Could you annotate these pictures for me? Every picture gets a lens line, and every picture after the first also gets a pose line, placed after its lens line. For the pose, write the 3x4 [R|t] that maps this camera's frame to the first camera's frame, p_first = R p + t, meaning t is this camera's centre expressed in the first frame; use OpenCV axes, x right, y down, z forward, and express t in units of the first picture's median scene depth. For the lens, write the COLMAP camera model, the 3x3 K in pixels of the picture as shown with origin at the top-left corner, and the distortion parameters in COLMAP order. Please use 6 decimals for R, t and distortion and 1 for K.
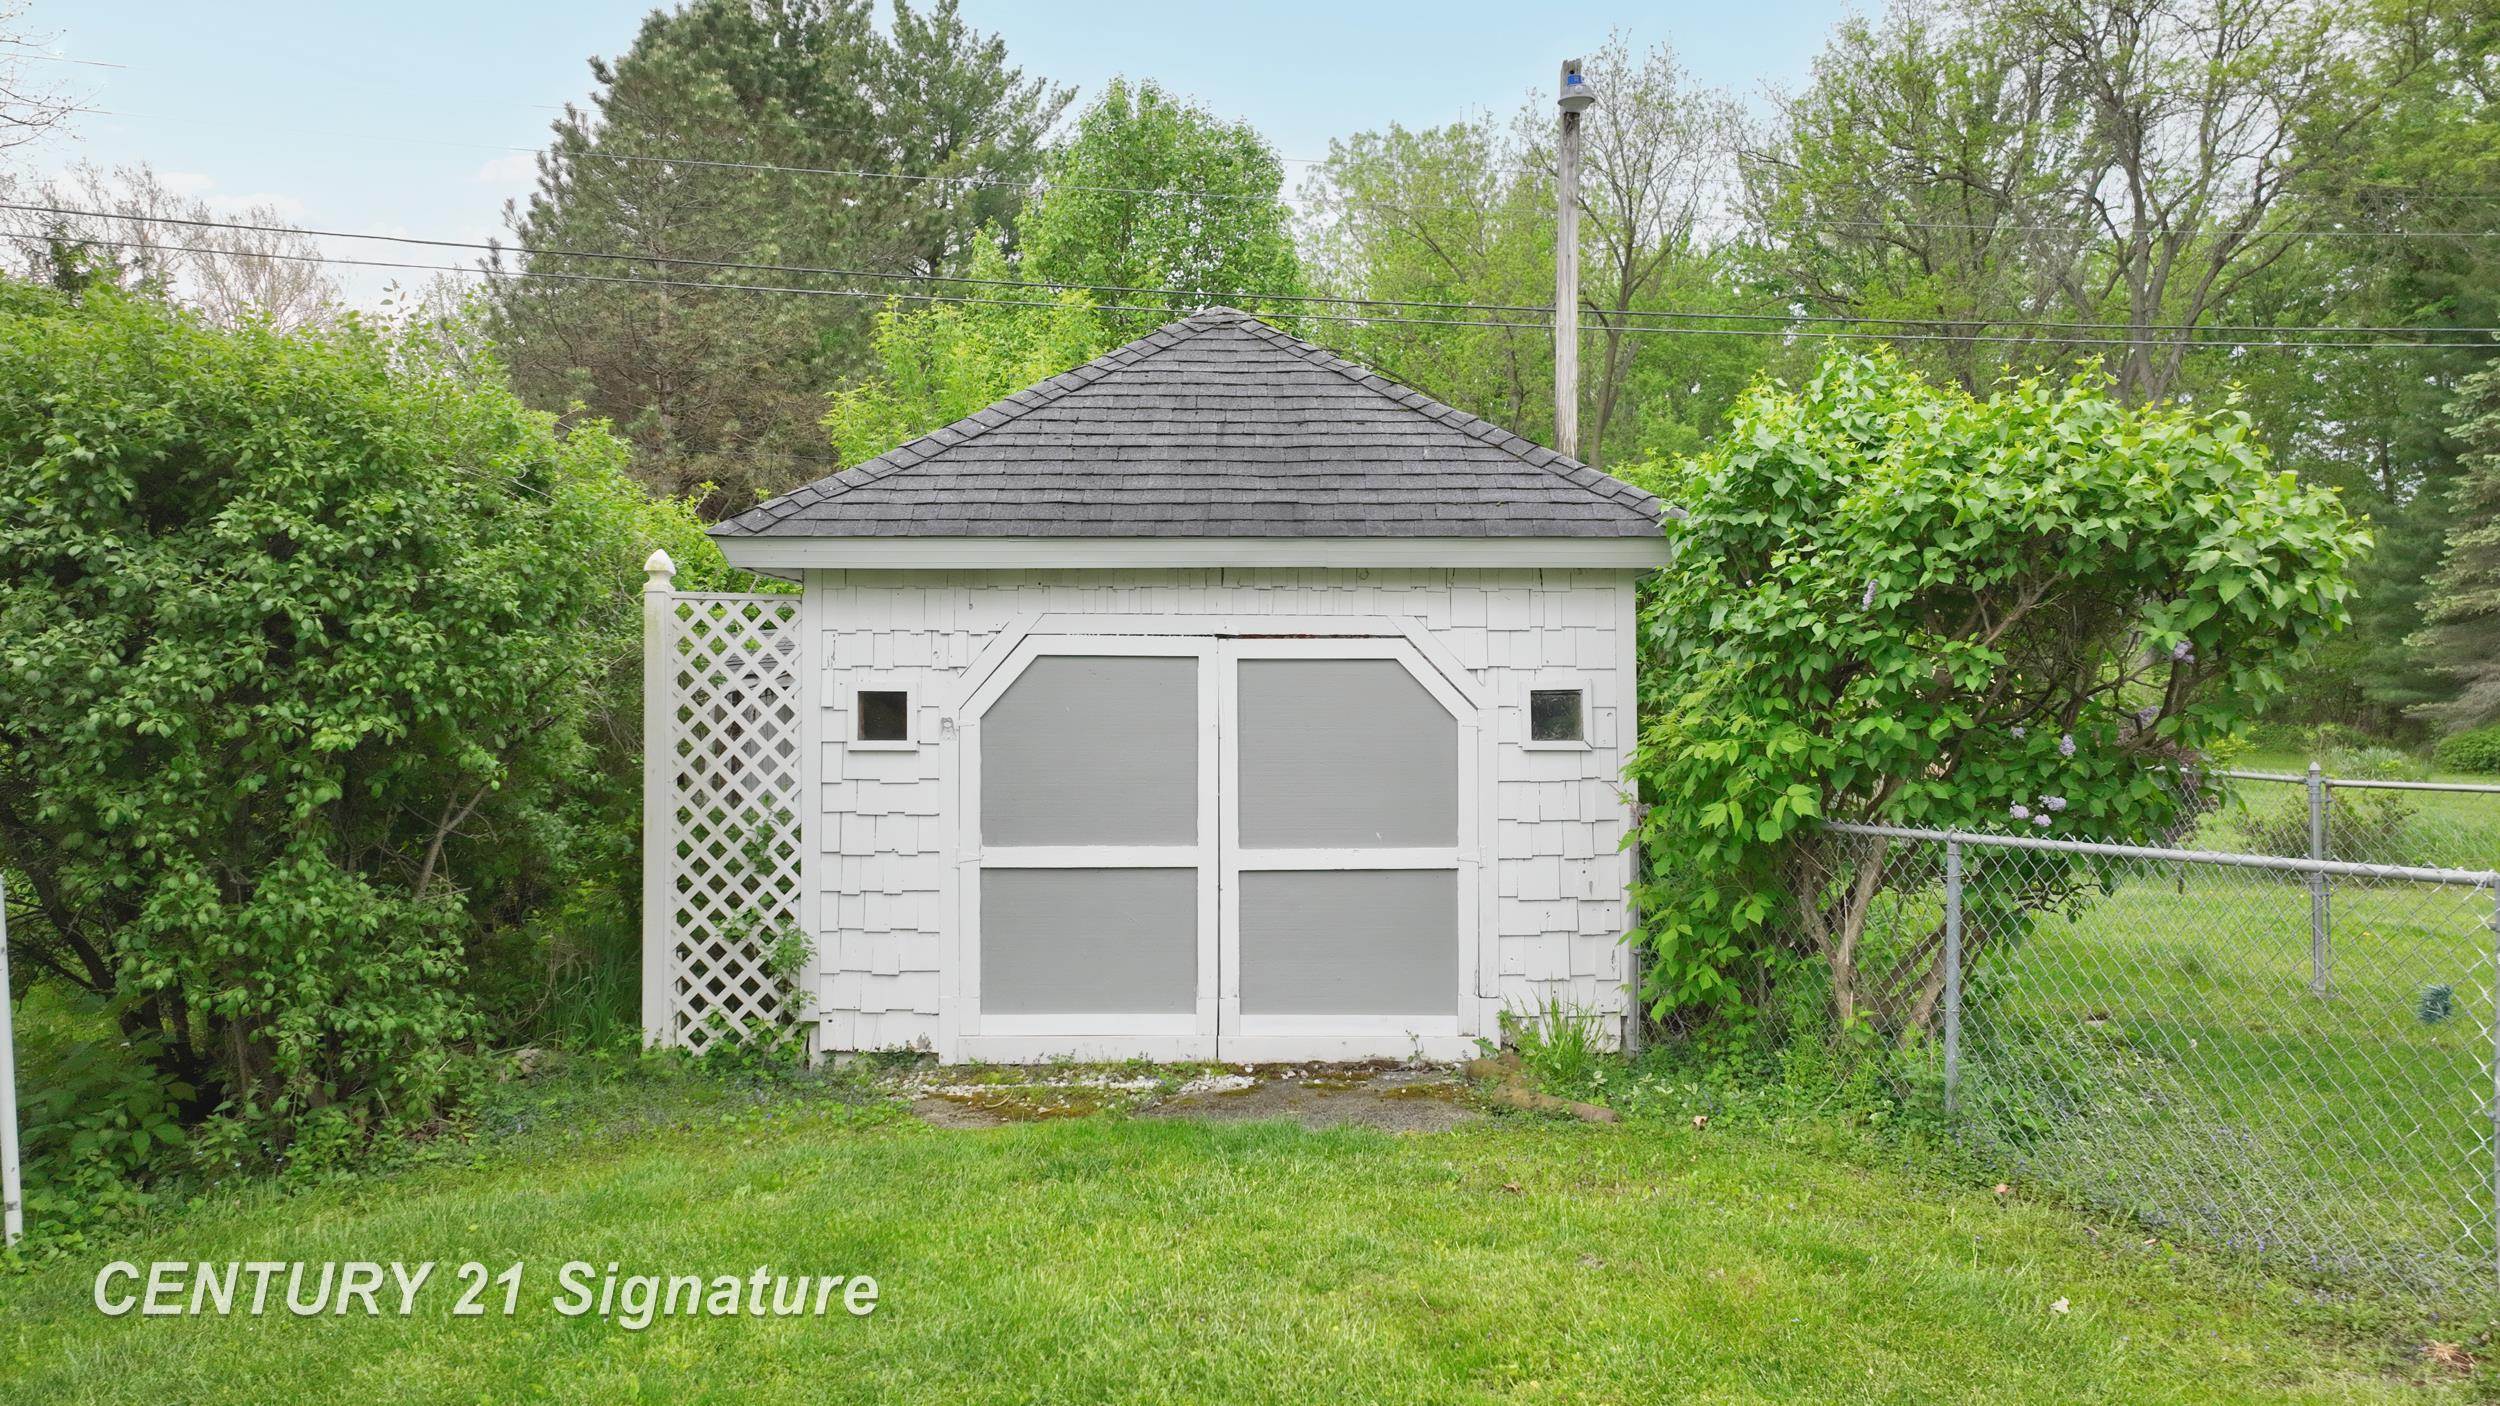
lens RADIAL K [[1780.4, 0, 1248.7], [0, 1780.4, 700.0], [0, 0, 1]] dist [0.019488, 0.002048]
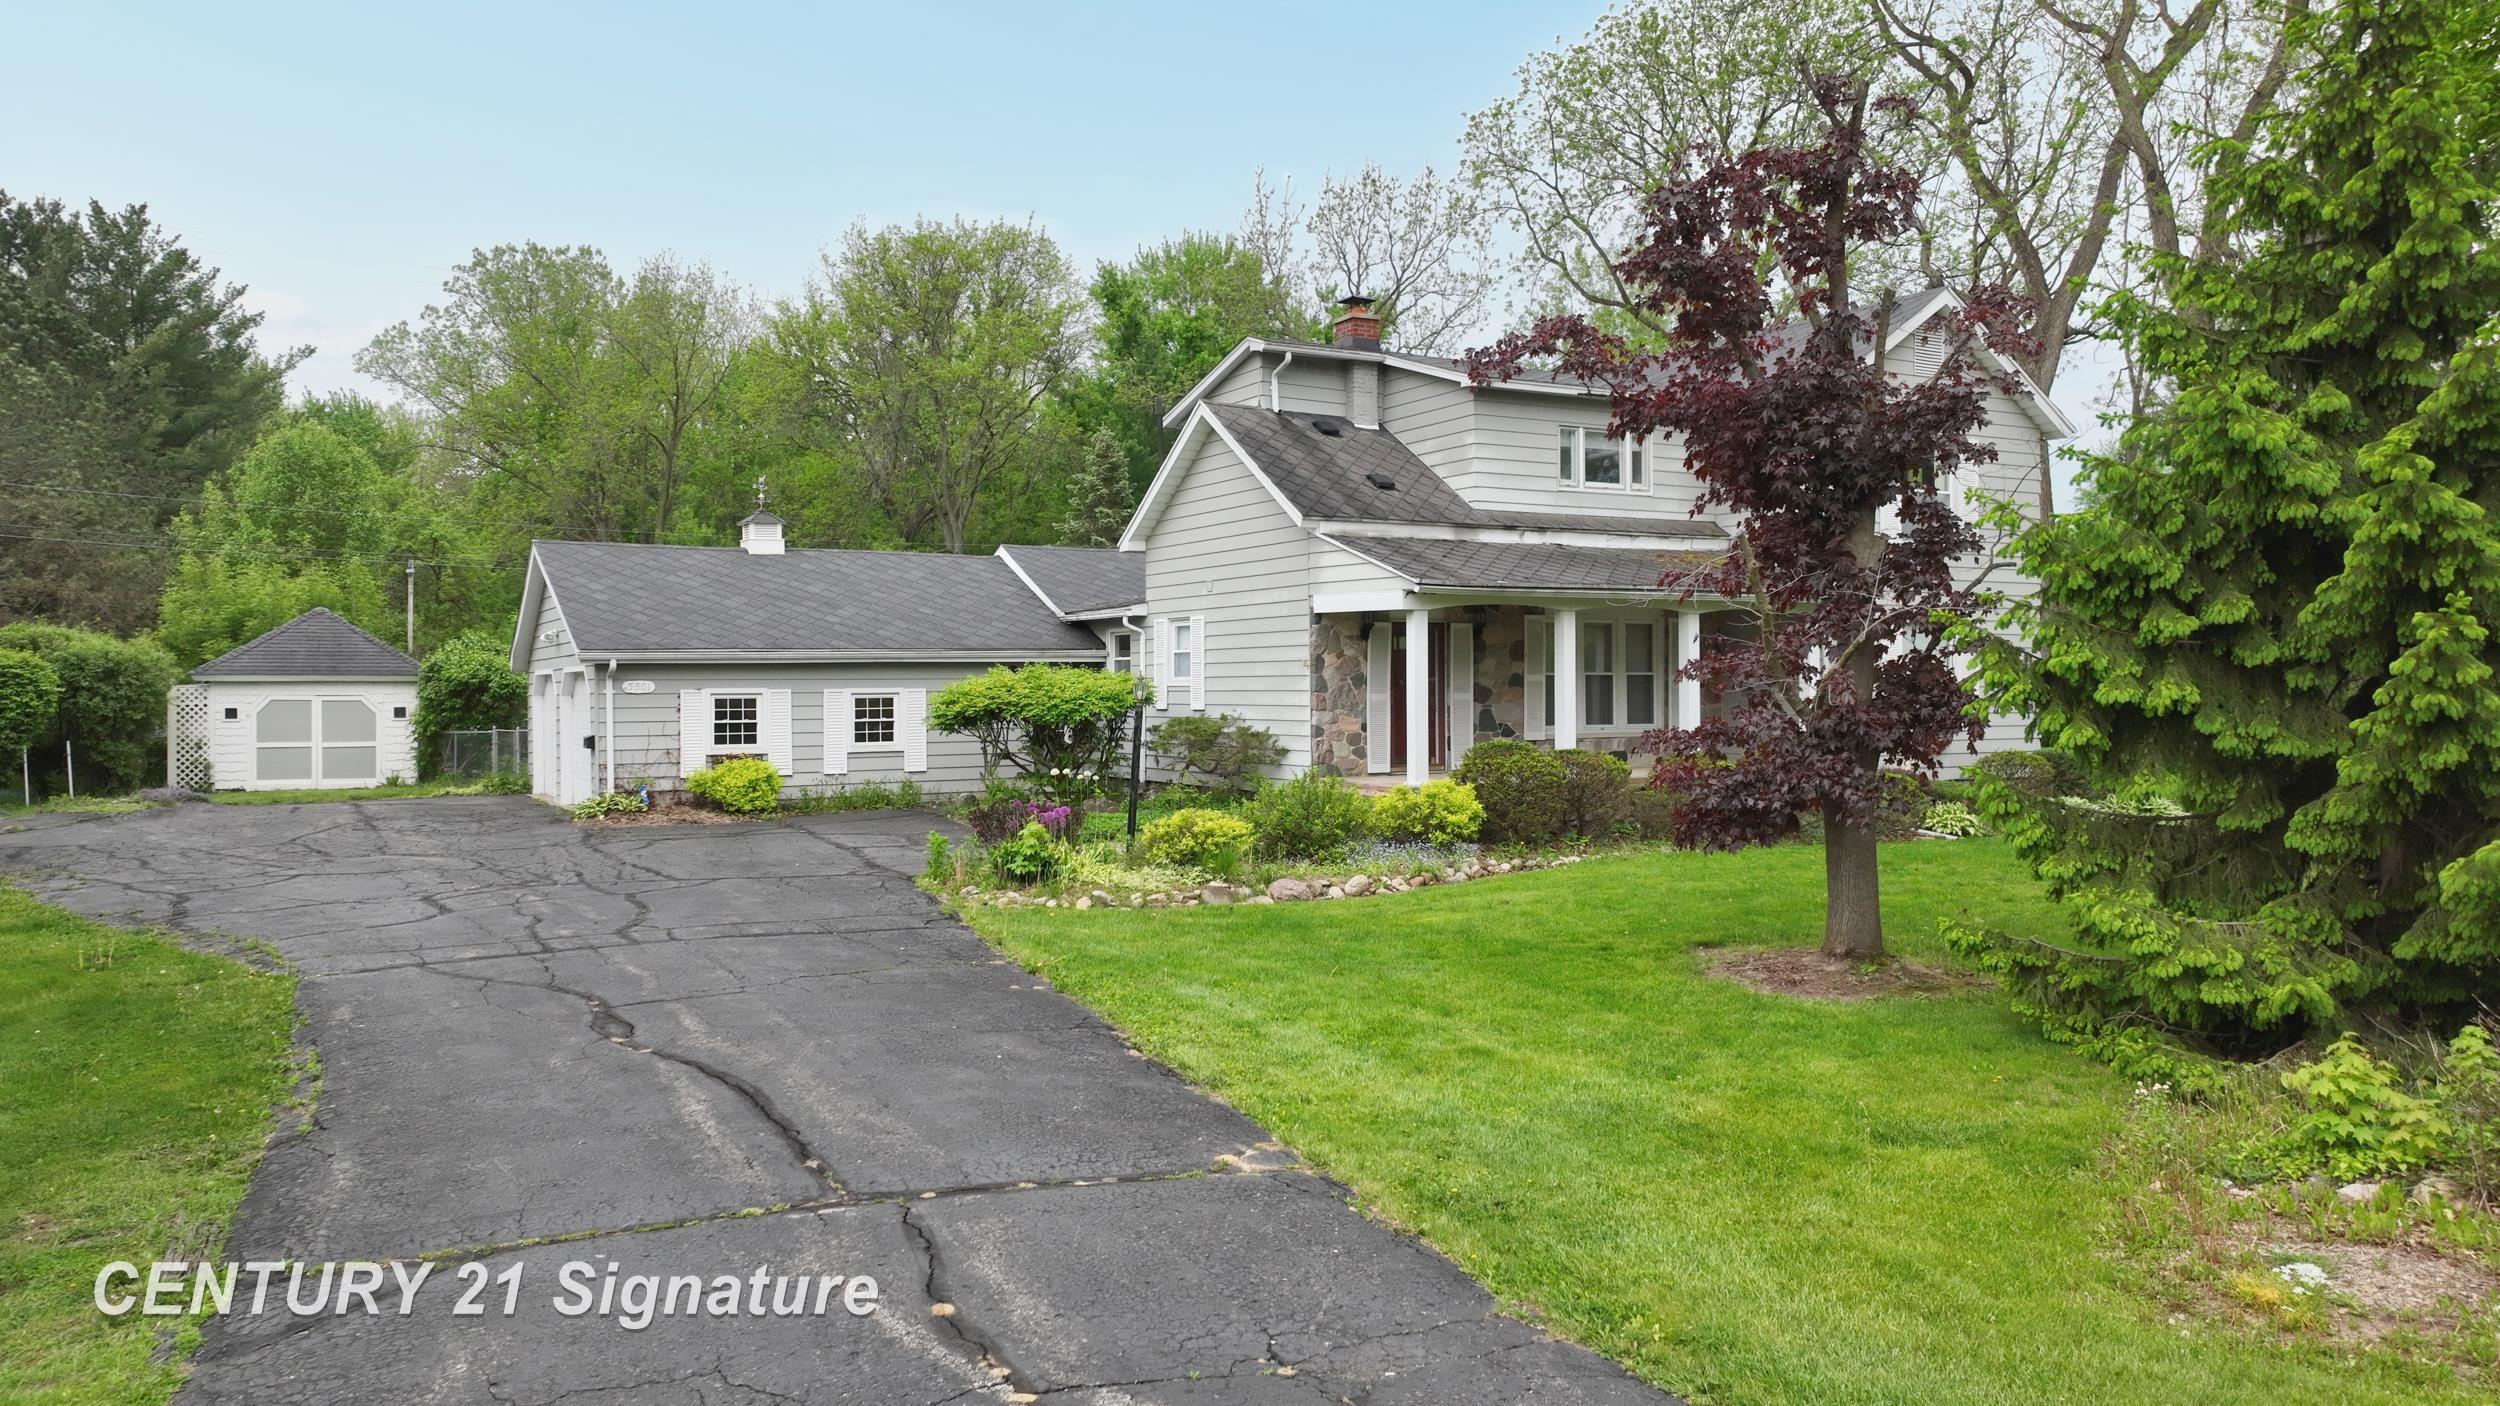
lens RADIAL K [[1780.4, 0, 1246.4], [0, 1780.4, 706.6], [0, 0, 1]] dist [0.019488, 0.002048]
pose [[0.910993, -0.003602, 0.412406, 0.259019], [0.002797, 0.999993, 0.002555, -0.013006], [-0.412412, -0.001174, 0.910997, -4.120550]]
